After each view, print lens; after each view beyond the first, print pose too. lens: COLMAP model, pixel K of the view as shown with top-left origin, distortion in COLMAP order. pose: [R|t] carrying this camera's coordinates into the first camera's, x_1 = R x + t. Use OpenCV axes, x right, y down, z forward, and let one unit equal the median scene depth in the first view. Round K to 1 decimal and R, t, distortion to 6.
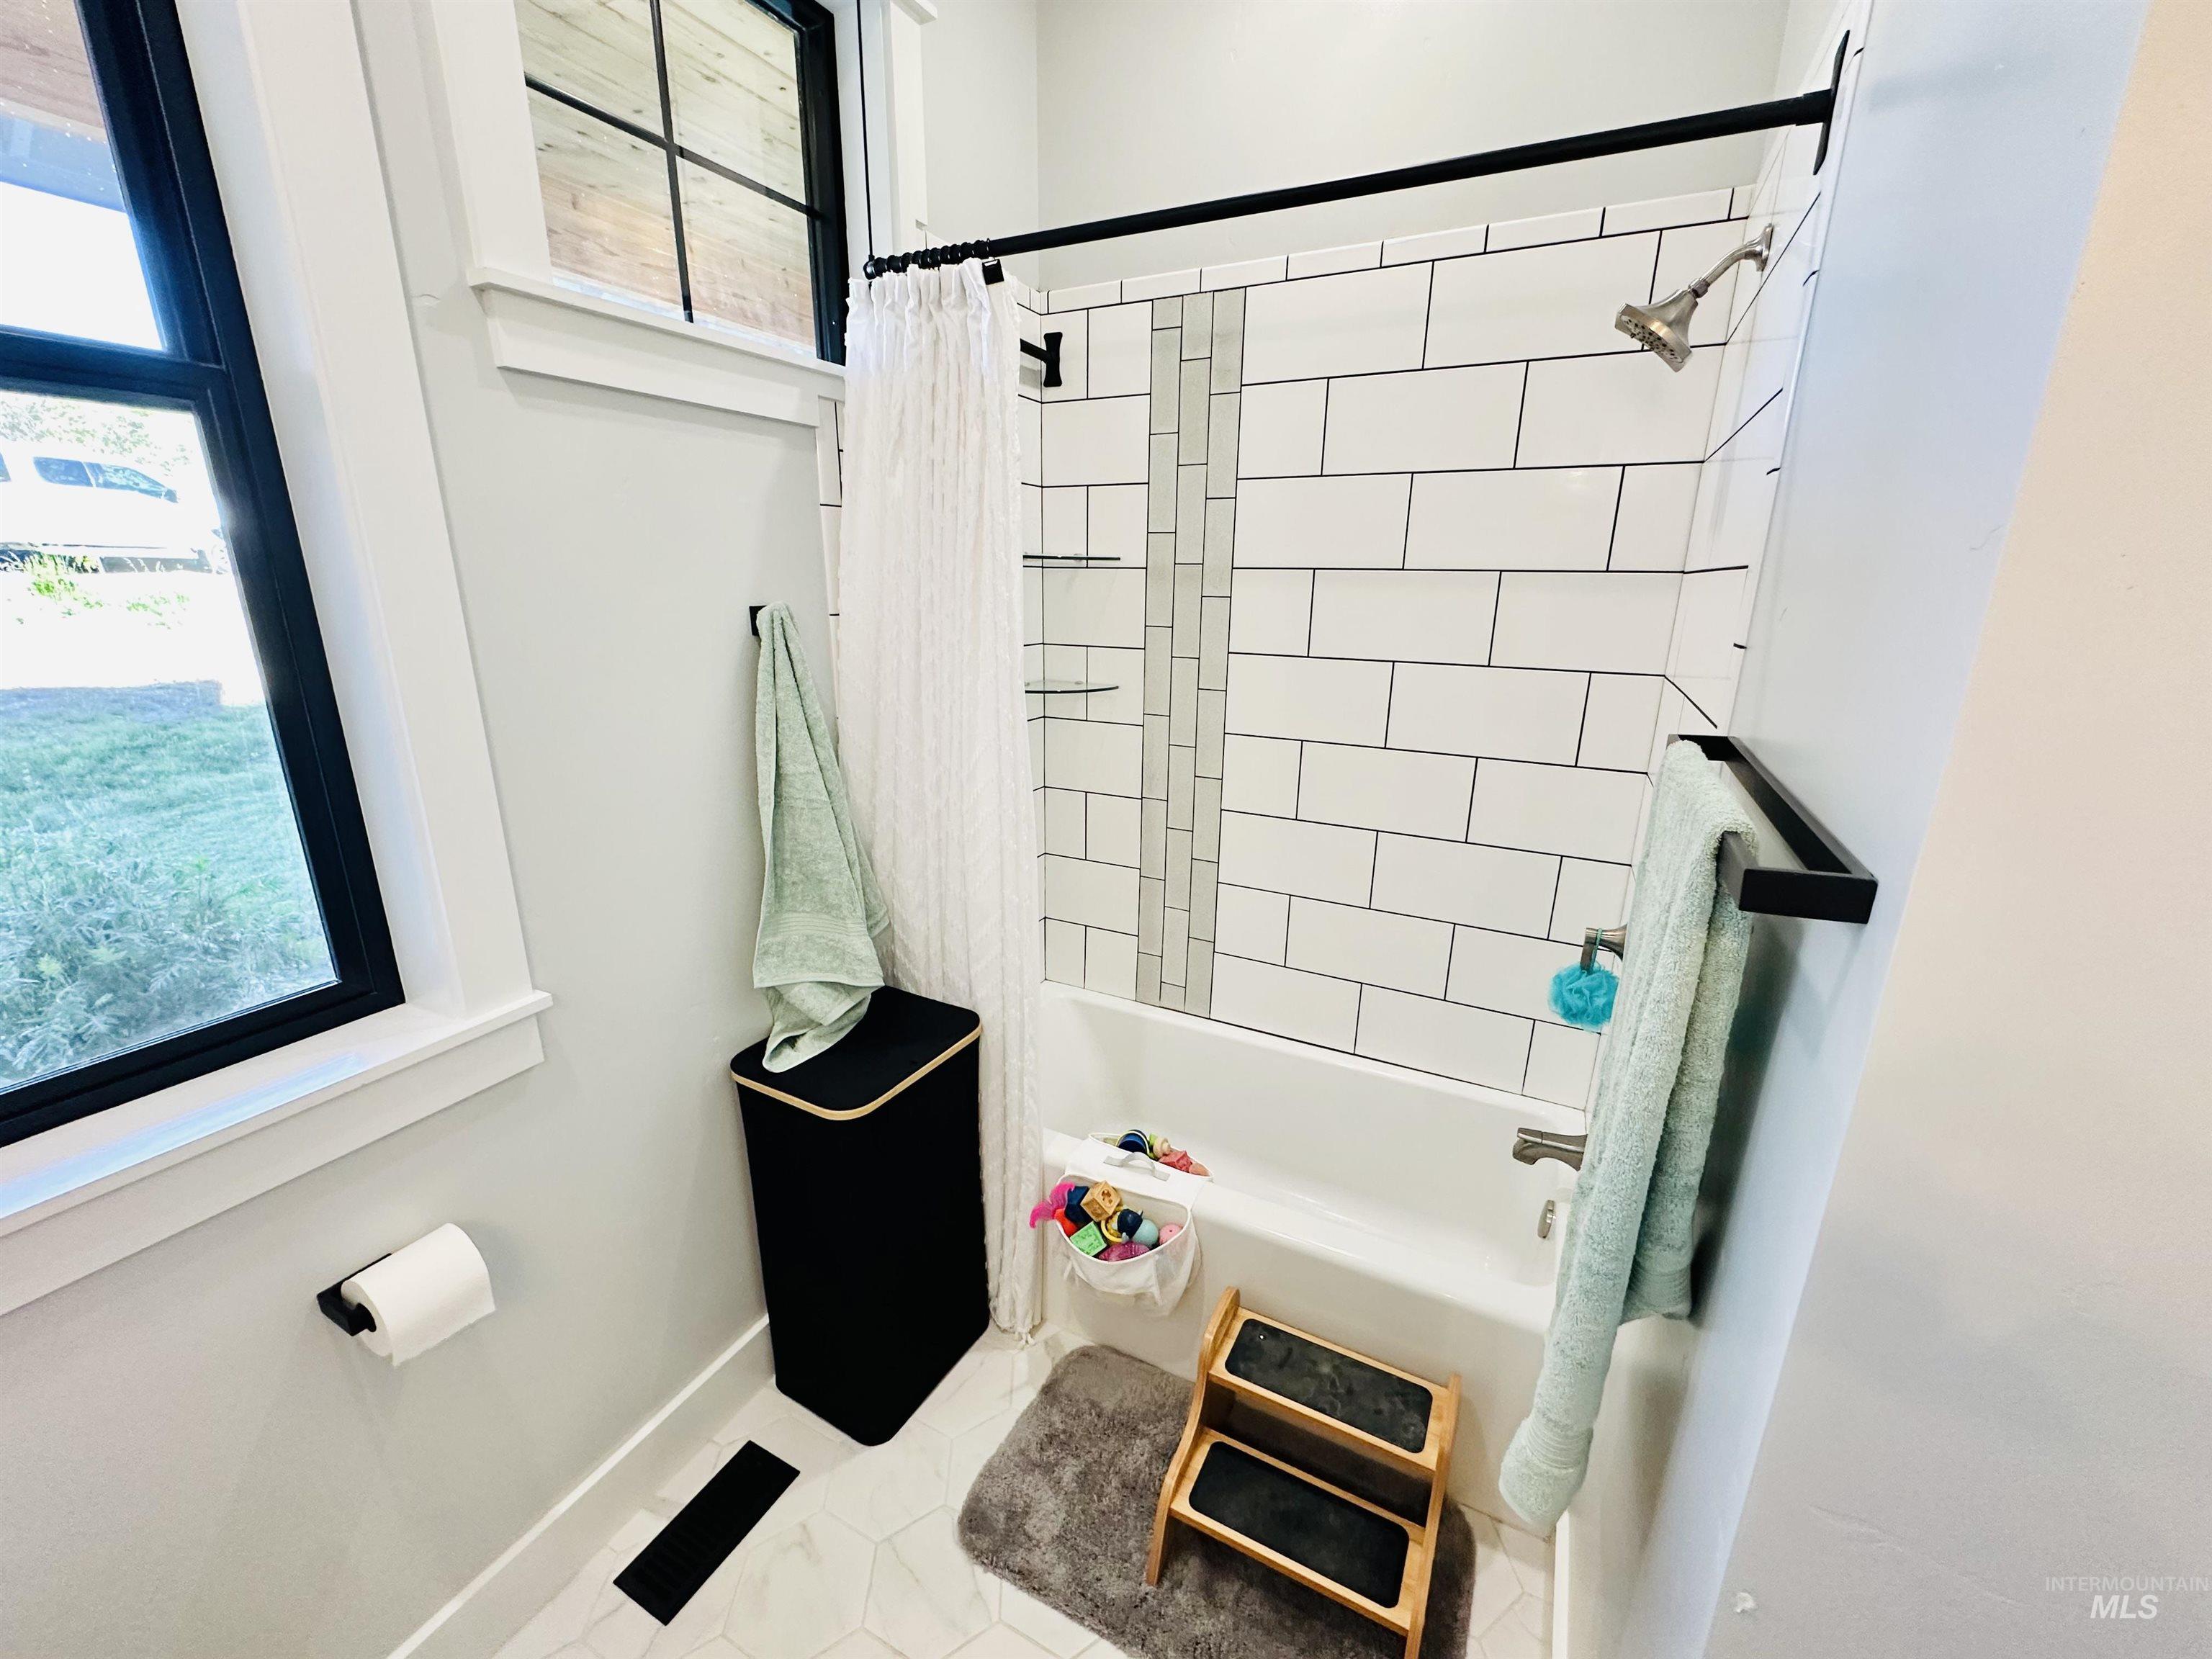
lens RADIAL K [[883.8, 0, 1104.8], [0, 883.8, 829.7], [0, 0, 1]] dist [-0.005097, 0.001261]
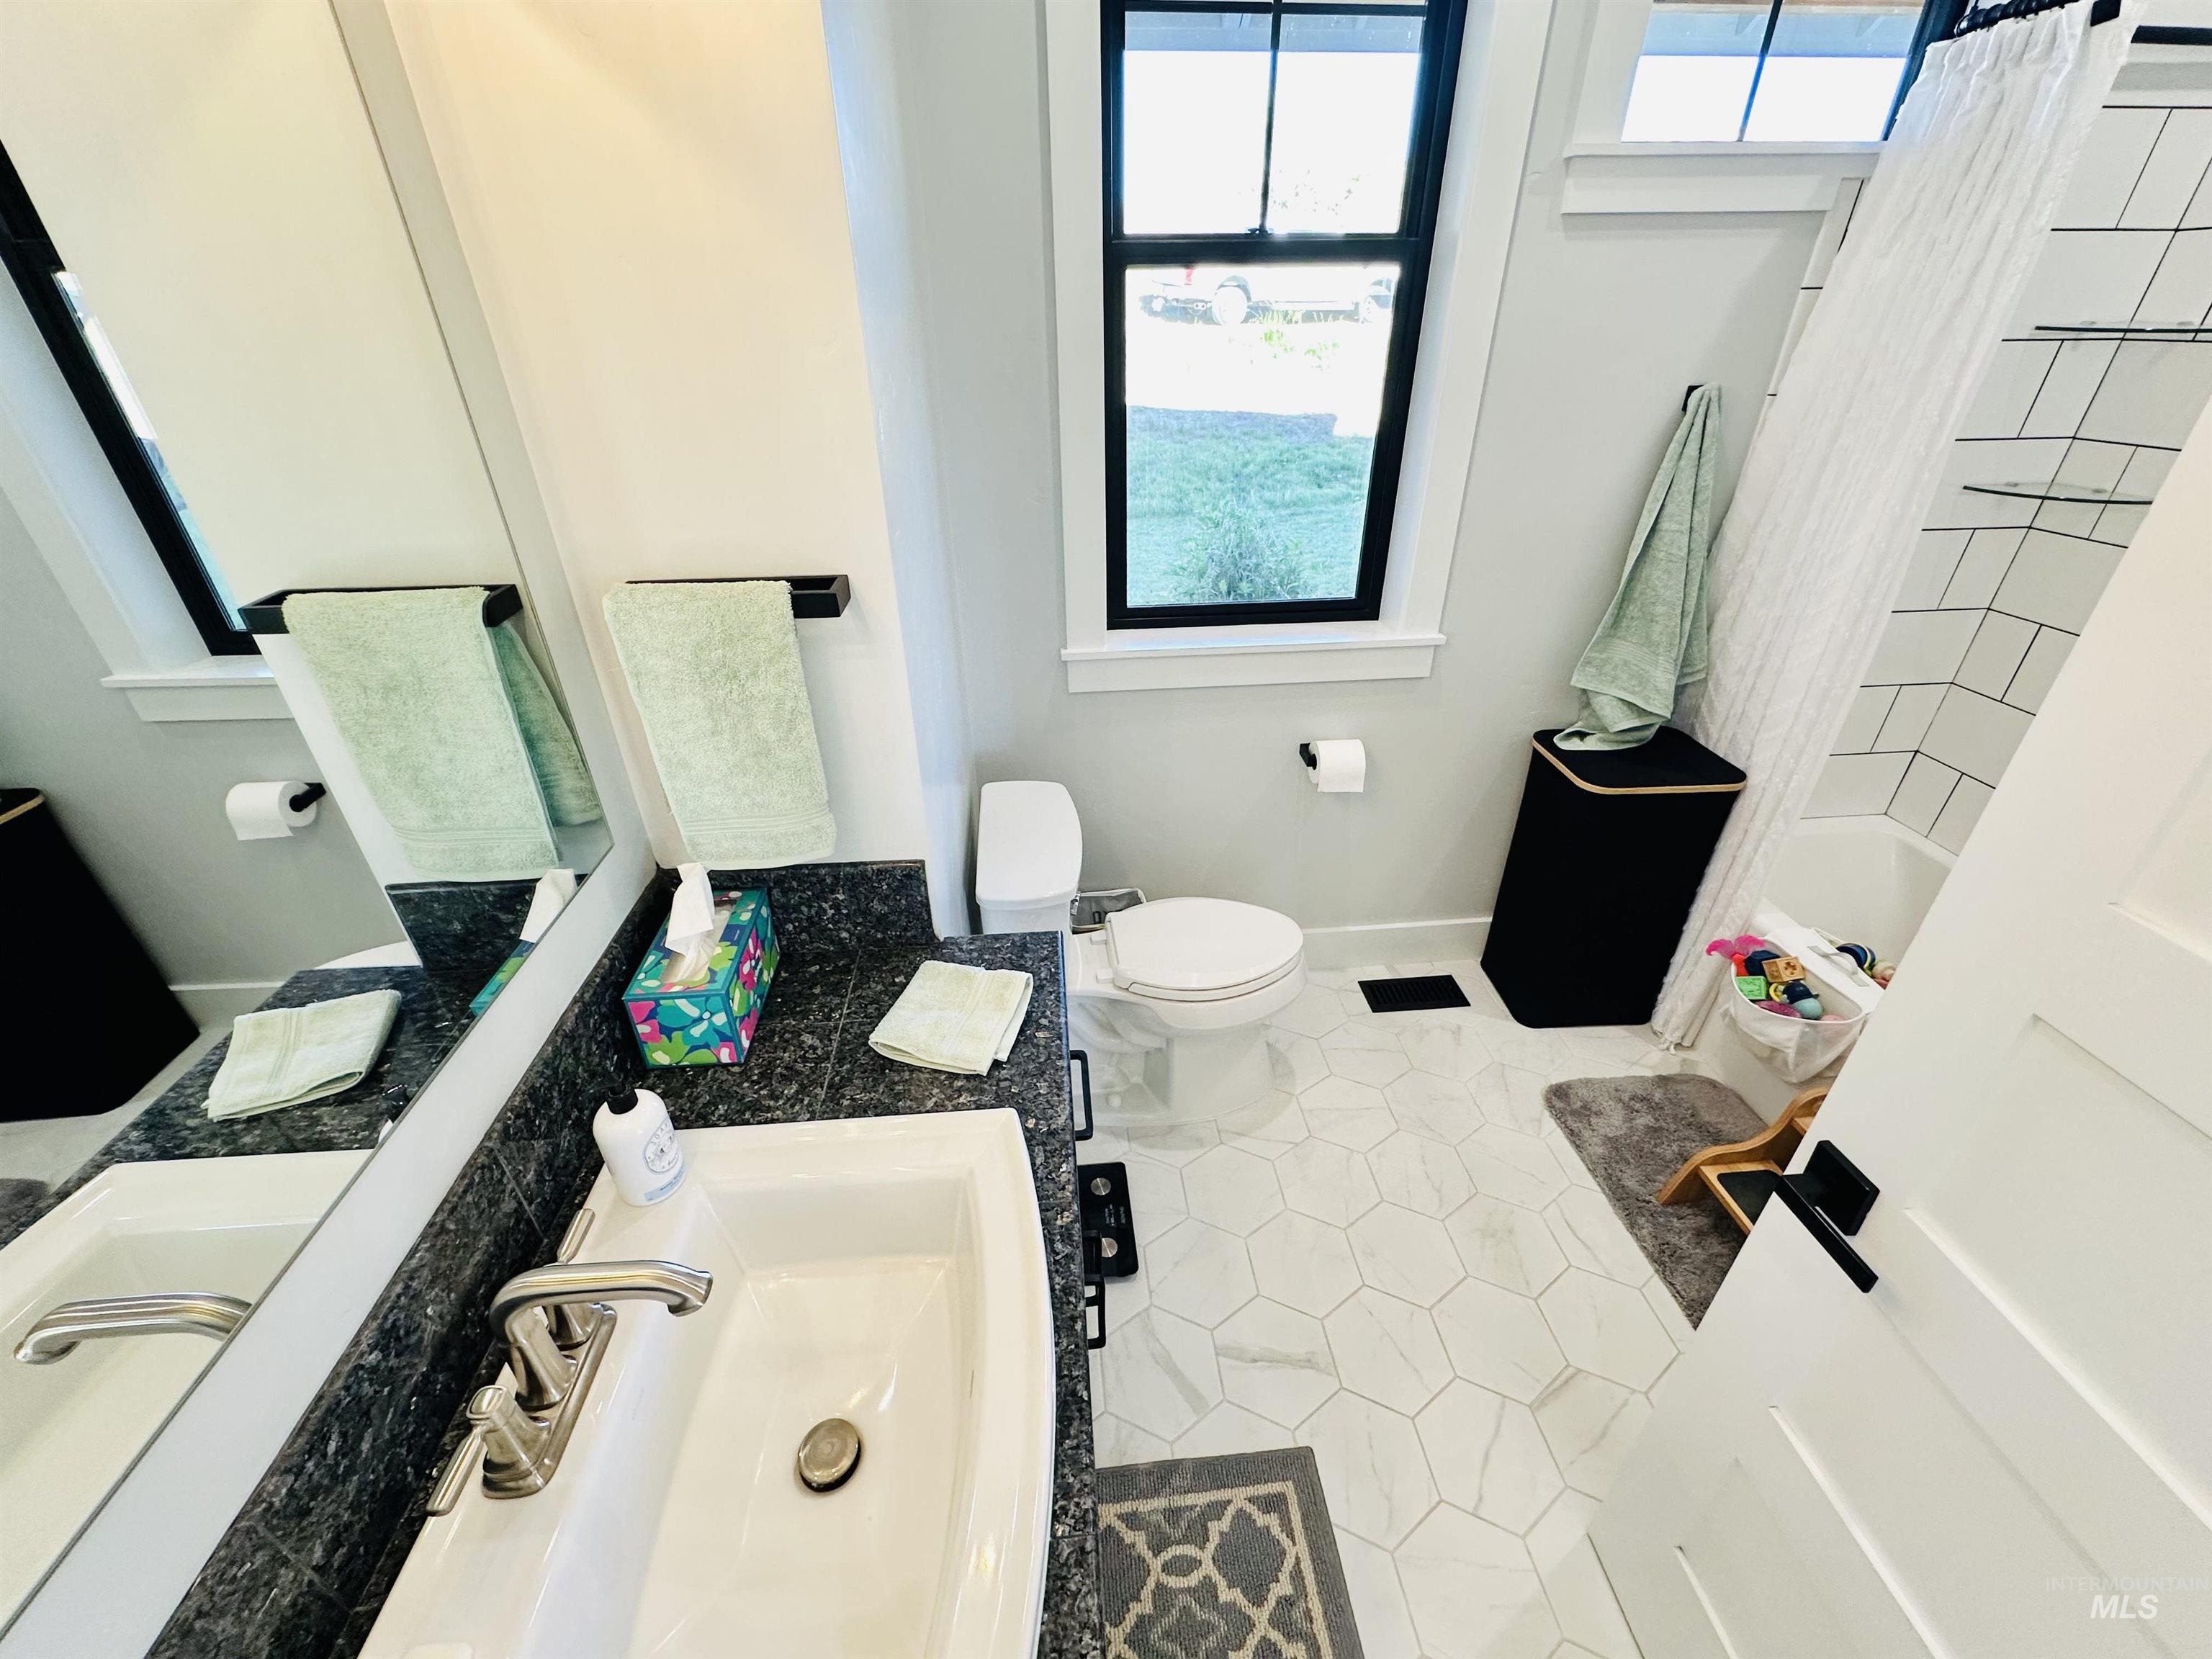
lens RADIAL K [[883.8, 0, 1105.4], [0, 883.8, 831.7], [0, 0, 1]] dist [-0.005097, 0.001261]
pose [[0.529375, 0.414316, -0.740340, 0.323200], [-0.218310, 0.909782, 0.353040, 0.056895], [0.819819, -0.025267, 0.572066, -0.379048]]
